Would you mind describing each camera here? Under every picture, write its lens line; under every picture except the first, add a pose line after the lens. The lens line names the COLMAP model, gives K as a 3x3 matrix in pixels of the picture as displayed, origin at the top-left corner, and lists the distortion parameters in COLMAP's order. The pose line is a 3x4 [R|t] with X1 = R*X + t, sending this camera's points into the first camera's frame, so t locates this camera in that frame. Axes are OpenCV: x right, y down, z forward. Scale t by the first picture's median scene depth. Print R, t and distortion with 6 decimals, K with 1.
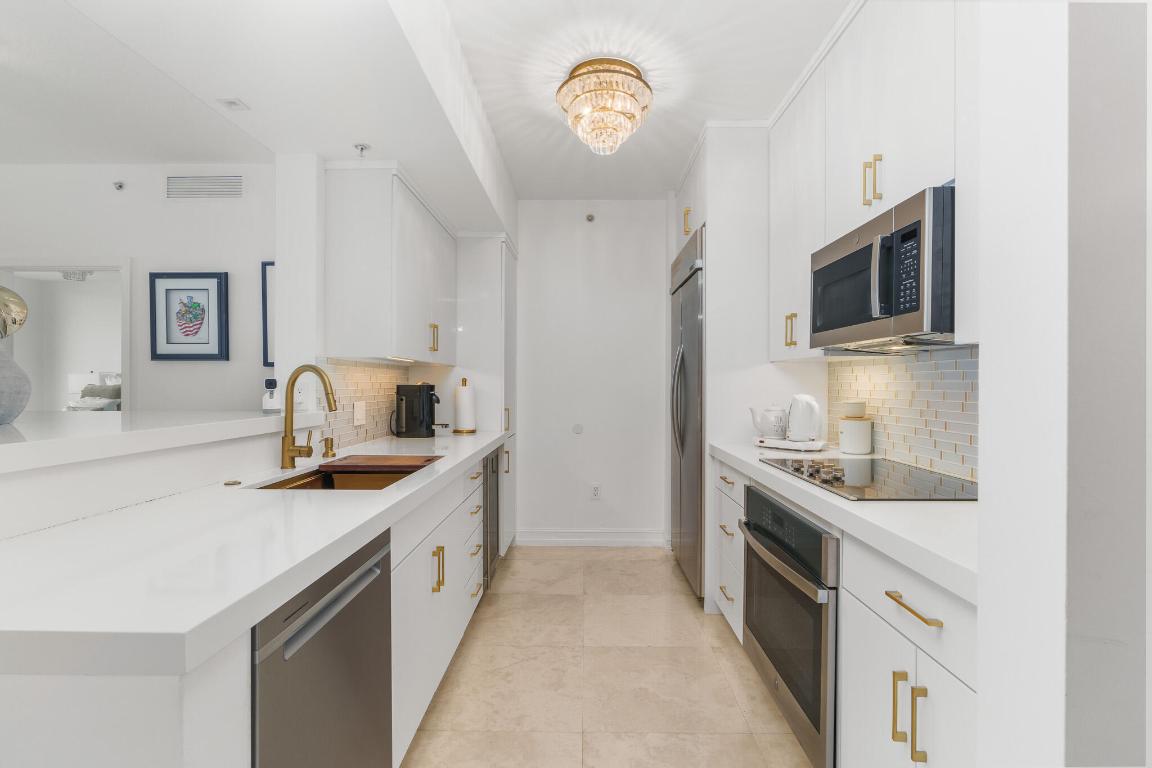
lens RADIAL K [[517.6, 0, 578.0], [0, 517.6, 383.6], [0, 0, 1]] dist [-0.007414, 0.000349]
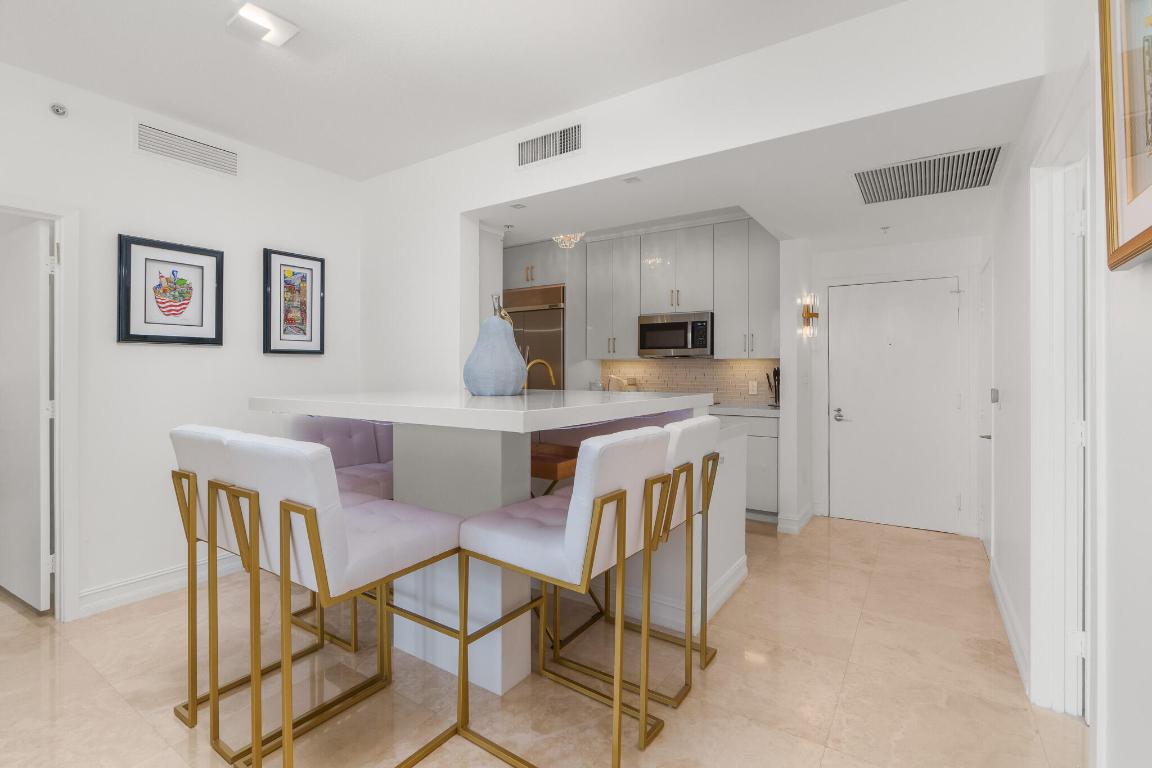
lens RADIAL K [[524.0, 0, 578.6], [0, 524.0, 372.1], [0, 0, 1]] dist [-0.000280, 0.000276]
pose [[0.544593, -0.002860, 0.838696, -1.555812], [0.001536, 0.999996, 0.002413, 0.002967], [-0.838699, -0.000026, 0.544595, -0.087755]]
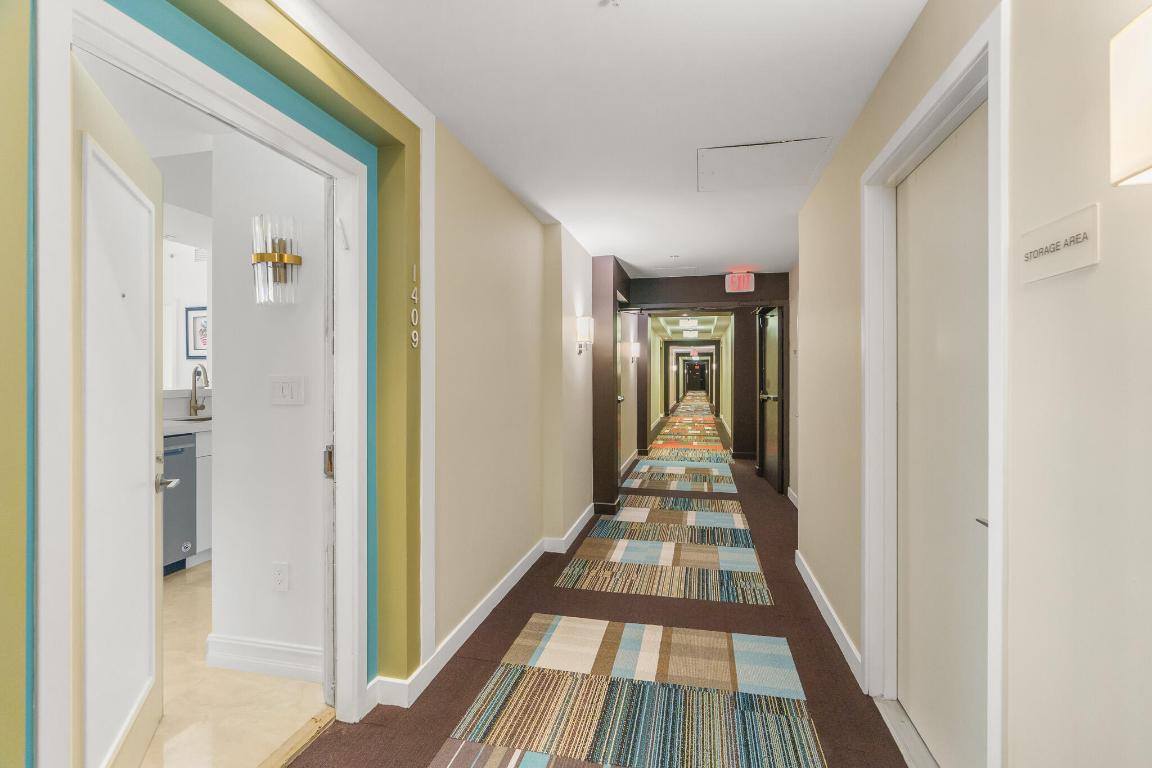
lens RADIAL K [[524.0, 0, 578.6], [0, 524.0, 372.1], [0, 0, 1]] dist [-0.000280, 0.000276]
pose [[0.977587, -0.001219, -0.210529, 1.068684], [0.000499, 0.999994, -0.003470, 0.002331], [0.210532, 0.003287, 0.977582, -0.544791]]
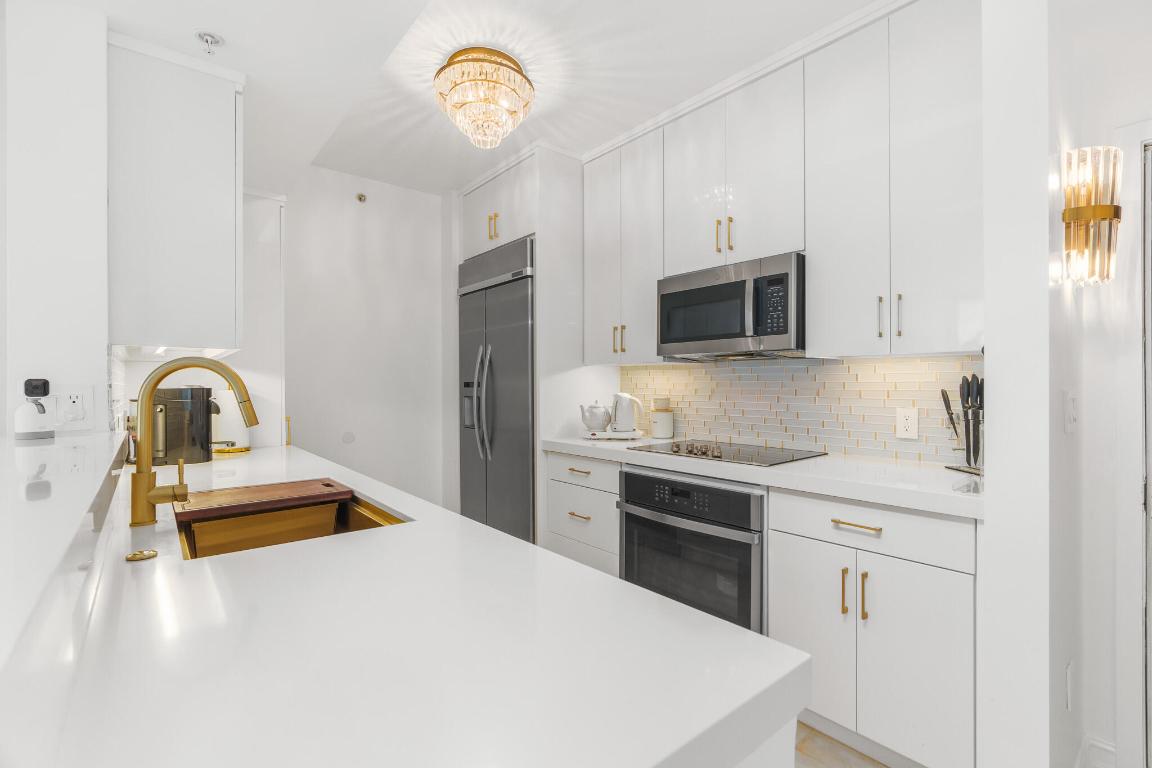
lens RADIAL K [[517.6, 0, 578.0], [0, 517.6, 383.6], [0, 0, 1]] dist [-0.007414, 0.000349]
pose [[0.756698, -0.003387, 0.653756, -0.456932], [0.006221, 0.999979, -0.002020, 0.000857], [-0.653735, 0.005596, 0.756703, 0.158527]]
